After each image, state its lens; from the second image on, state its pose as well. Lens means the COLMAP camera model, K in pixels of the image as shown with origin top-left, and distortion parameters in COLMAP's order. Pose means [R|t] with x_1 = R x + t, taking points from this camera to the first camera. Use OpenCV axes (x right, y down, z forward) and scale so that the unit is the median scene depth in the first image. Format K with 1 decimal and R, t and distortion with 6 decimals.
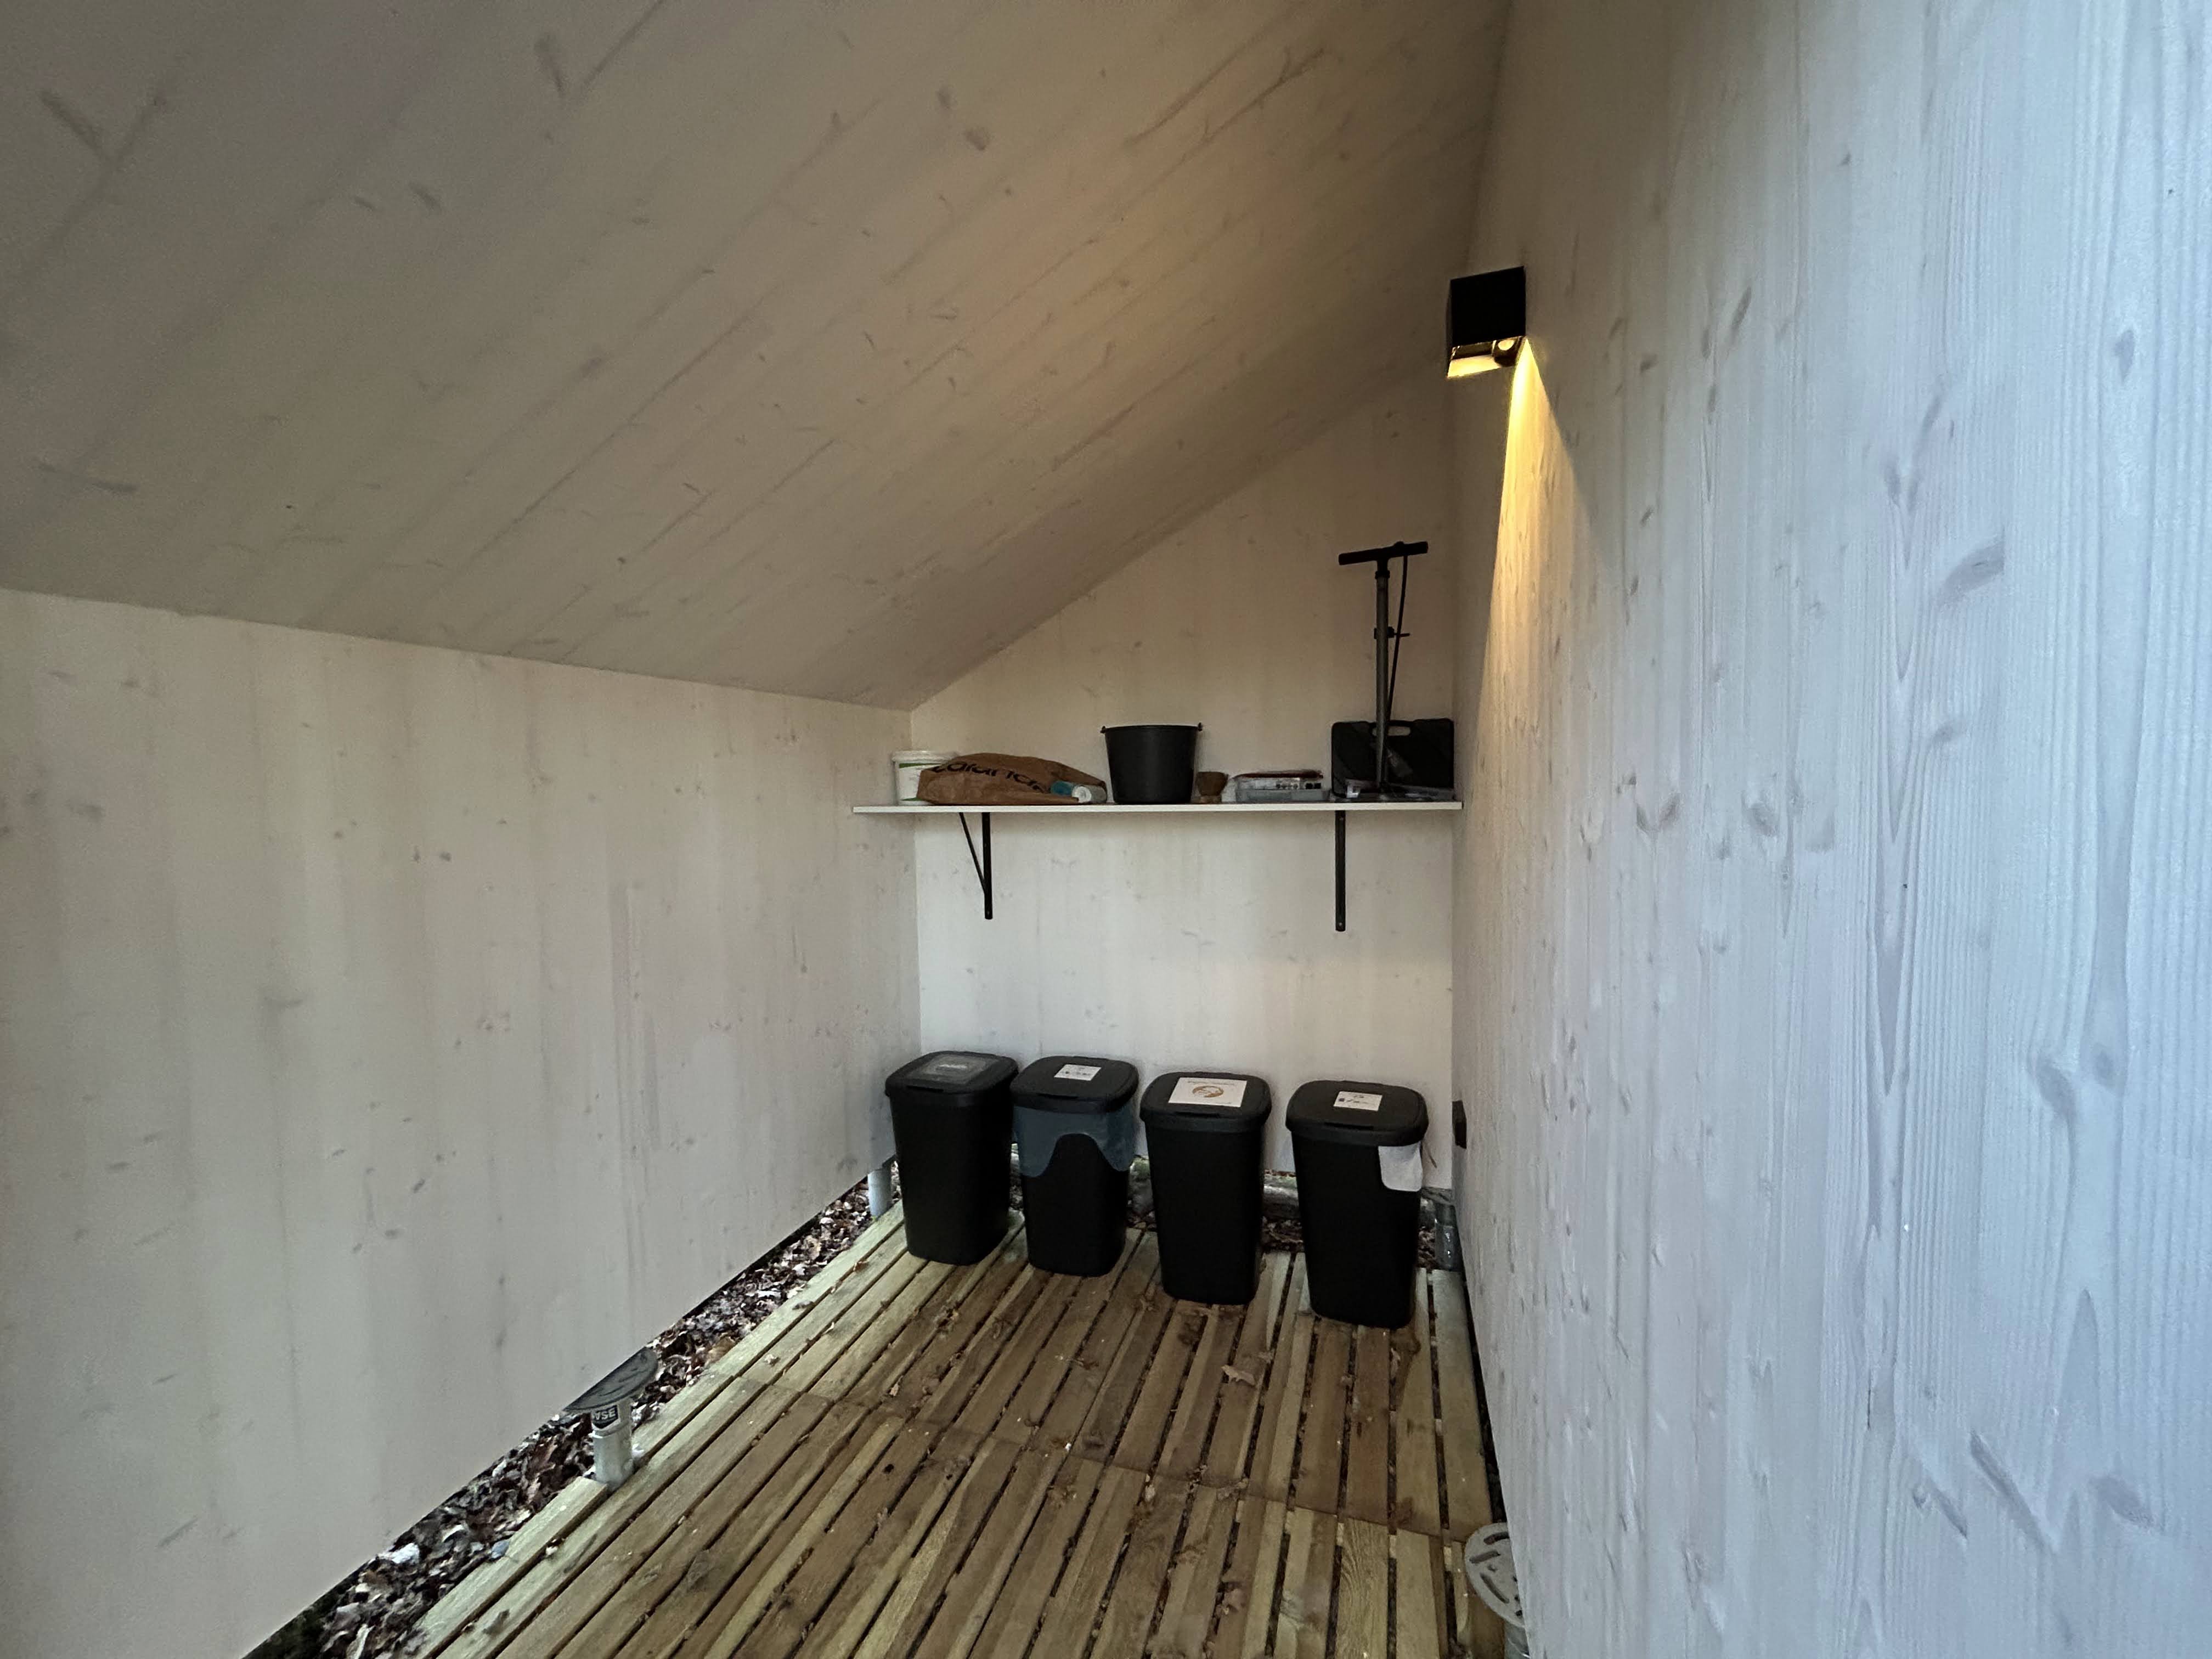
lens RADIAL K [[883.2, 0, 1106.0], [0, 883.2, 829.5], [0, 0, 1]] dist [0.001115, 0.000182]
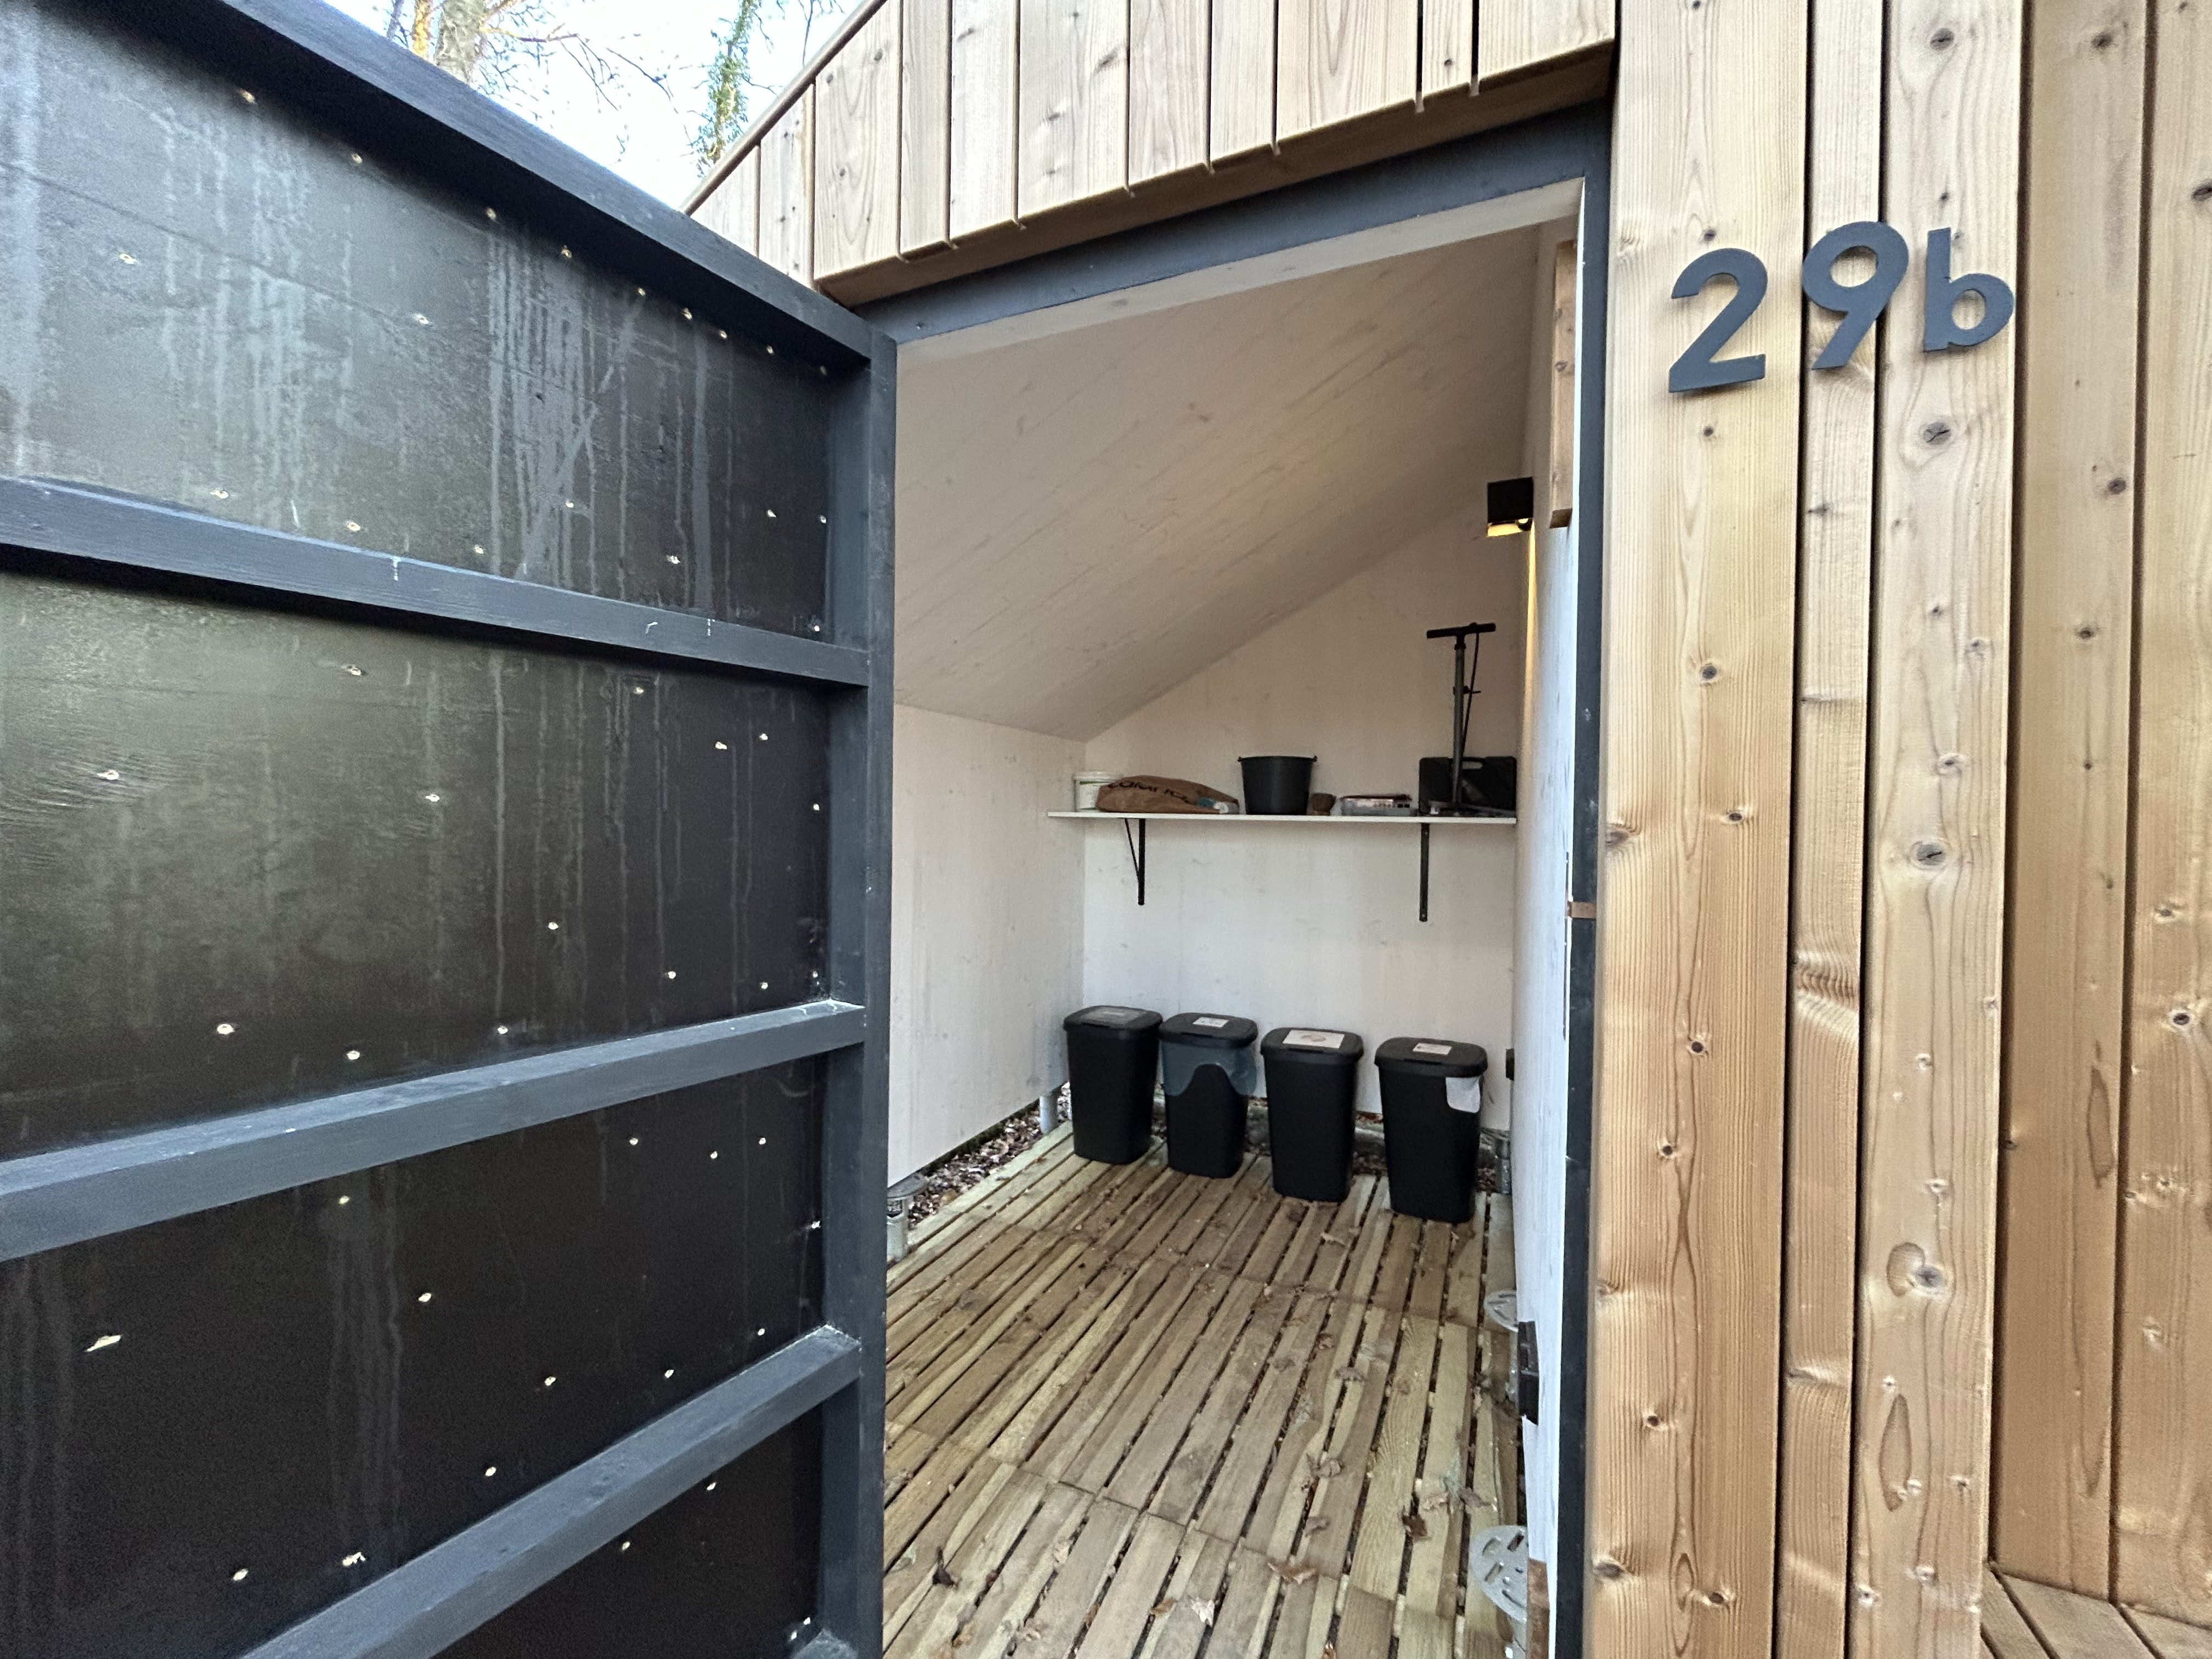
lens RADIAL K [[892.8, 0, 1106.0], [0, 892.8, 829.5], [0, 0, 1]] dist [-0.000863, -0.000207]
pose [[0.993430, 0.034086, -0.109251, -0.057385], [-0.038923, 0.998340, -0.042448, 0.061059], [0.107623, 0.046422, 0.993107, -0.364770]]
